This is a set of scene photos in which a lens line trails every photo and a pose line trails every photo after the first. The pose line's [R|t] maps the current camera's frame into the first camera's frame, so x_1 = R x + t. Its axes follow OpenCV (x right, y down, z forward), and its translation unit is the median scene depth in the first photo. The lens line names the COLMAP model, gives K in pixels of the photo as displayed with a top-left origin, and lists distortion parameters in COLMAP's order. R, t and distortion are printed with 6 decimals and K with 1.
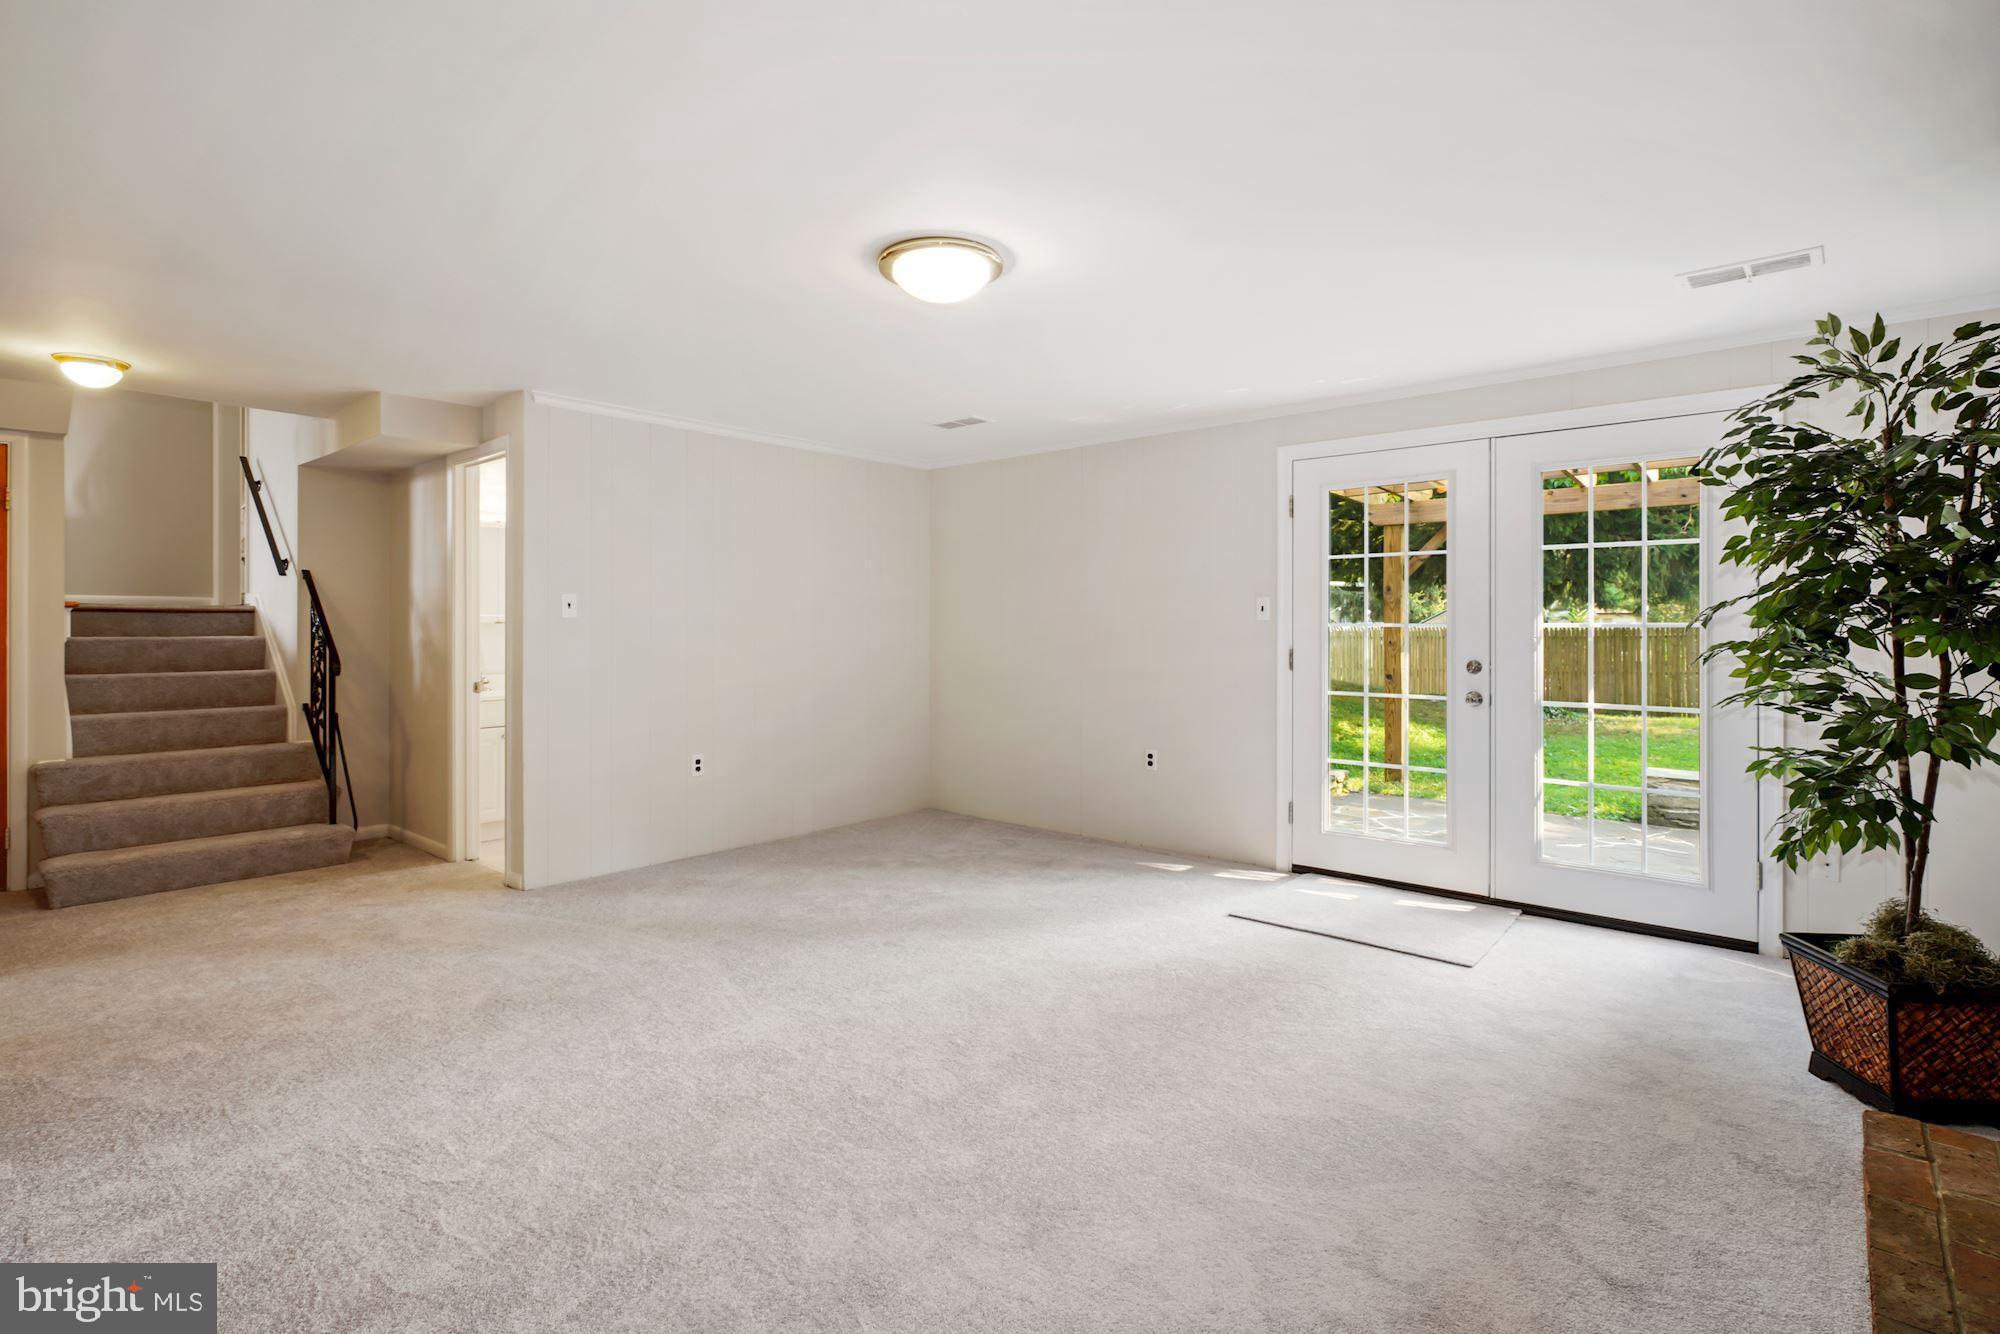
lens RADIAL K [[912.2, 0, 993.9], [0, 912.2, 626.3], [0, 0, 1]] dist [-0.002213, 0.000308]
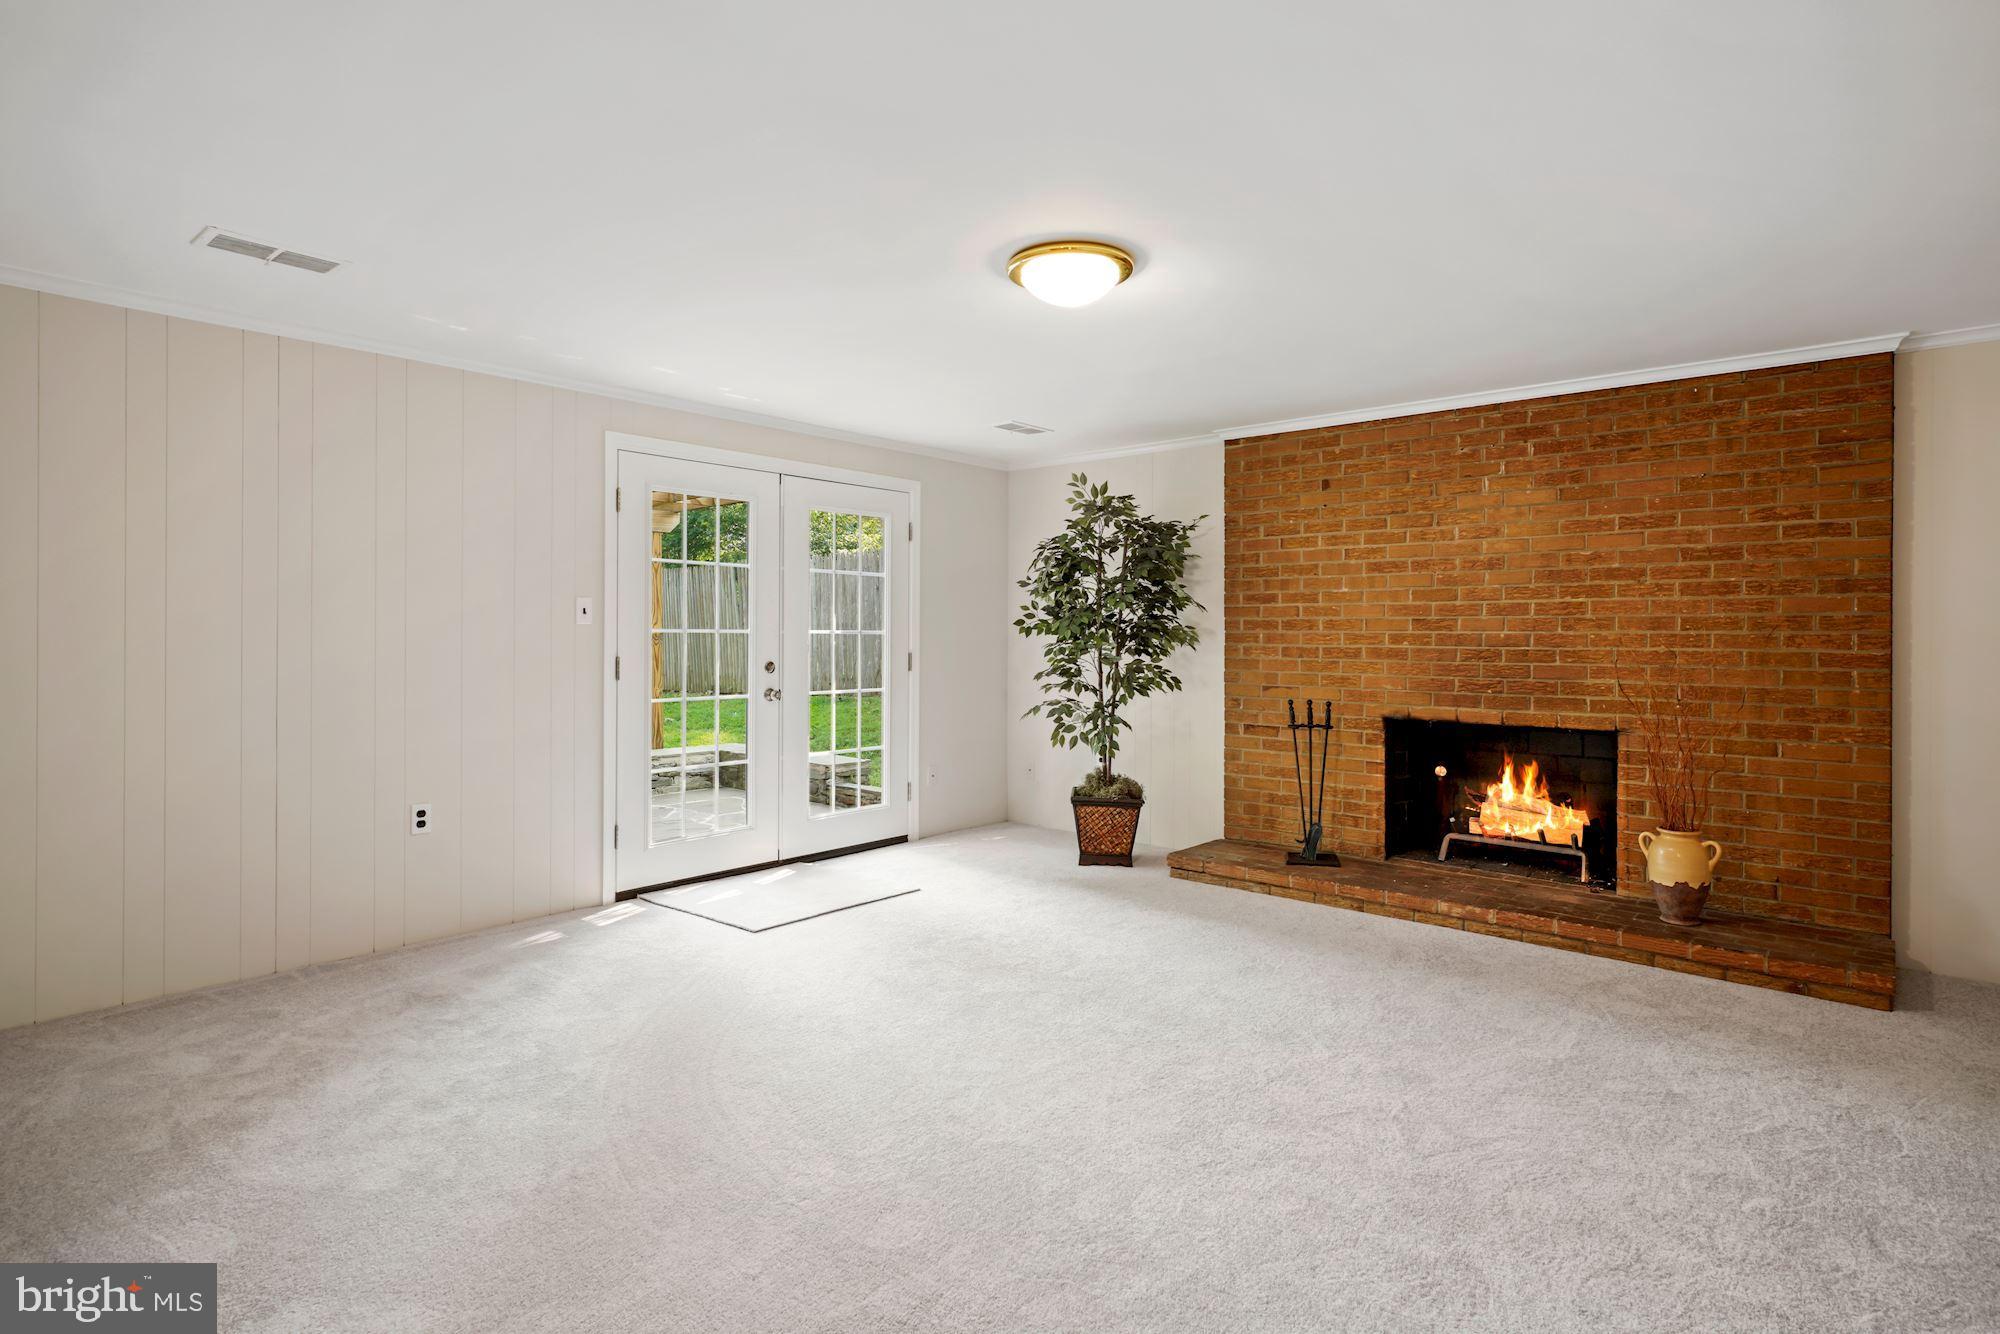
lens RADIAL K [[1034.3, 0, 1004.1], [0, 1034.3, 633.0], [0, 0, 1]] dist [0.003374, 0.001654]
pose [[0.030394, -0.001109, 0.999537, -0.693326], [-0.005470, 0.999984, 0.001276, -0.001836], [-0.999523, -0.005506, 0.030387, 0.586144]]
